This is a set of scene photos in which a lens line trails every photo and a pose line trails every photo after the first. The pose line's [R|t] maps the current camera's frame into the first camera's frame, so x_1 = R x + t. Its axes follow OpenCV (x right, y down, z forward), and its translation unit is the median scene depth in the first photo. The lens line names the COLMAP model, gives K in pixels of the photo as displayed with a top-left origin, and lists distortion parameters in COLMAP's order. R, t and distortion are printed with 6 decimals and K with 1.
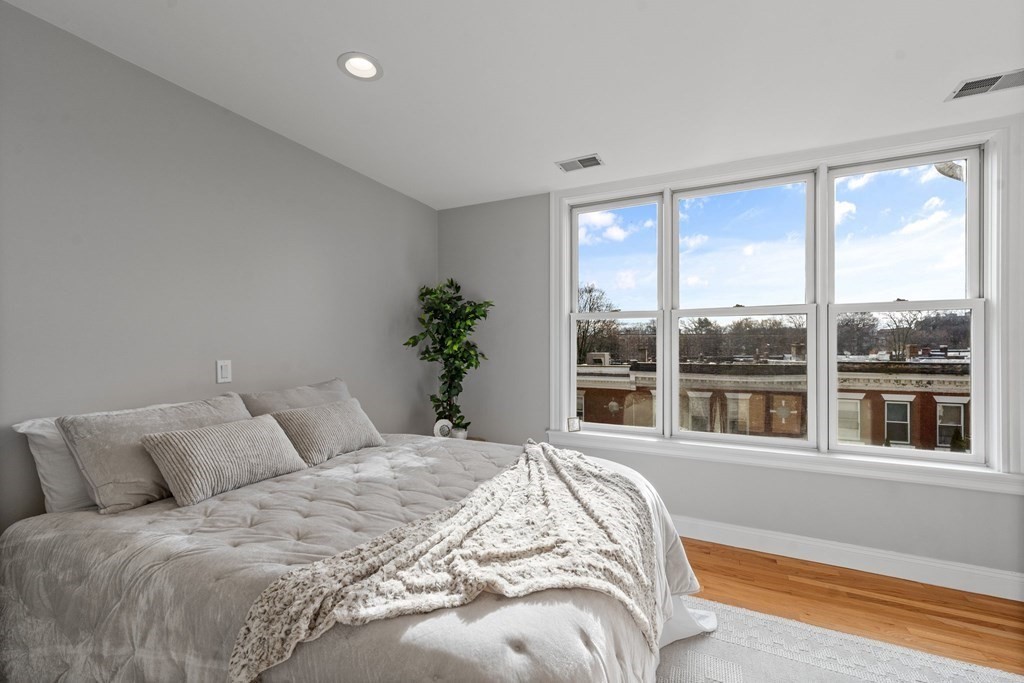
lens RADIAL K [[426.1, 0, 519.3], [0, 426.1, 343.2], [0, 0, 1]] dist [0.003414, -0.000906]
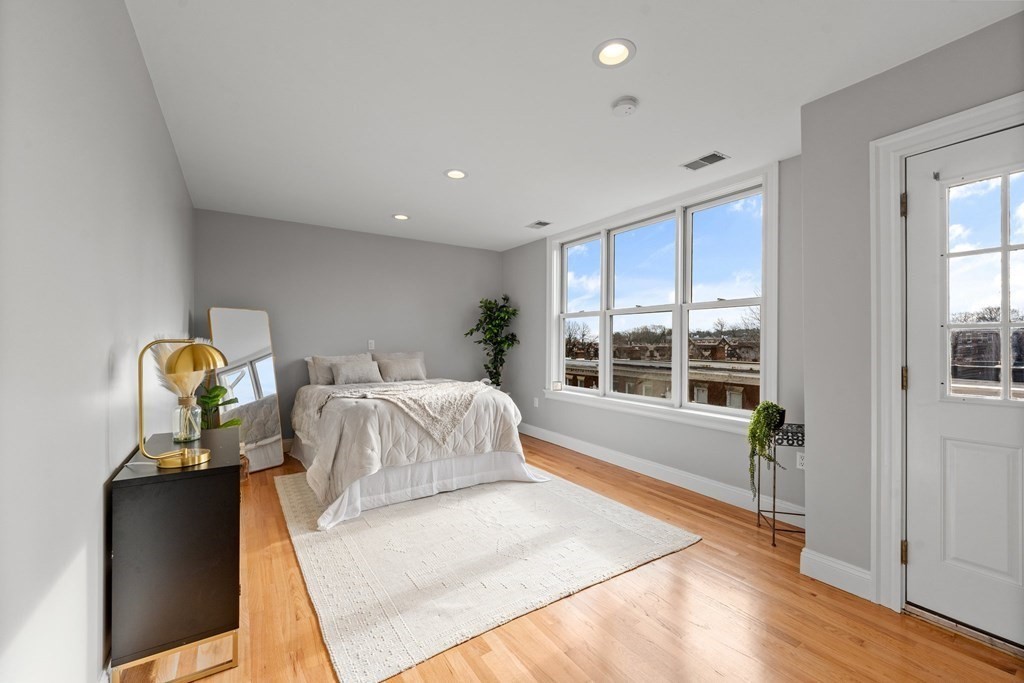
lens RADIAL K [[426.1, 0, 508.7], [0, 426.1, 344.0], [0, 0, 1]] dist [0.003414, -0.000906]
pose [[0.853947, 0.008575, -0.520289, 0.710862], [0.002418, 0.999788, 0.020447, 0.005235], [0.520354, -0.018718, 0.853746, -0.375533]]
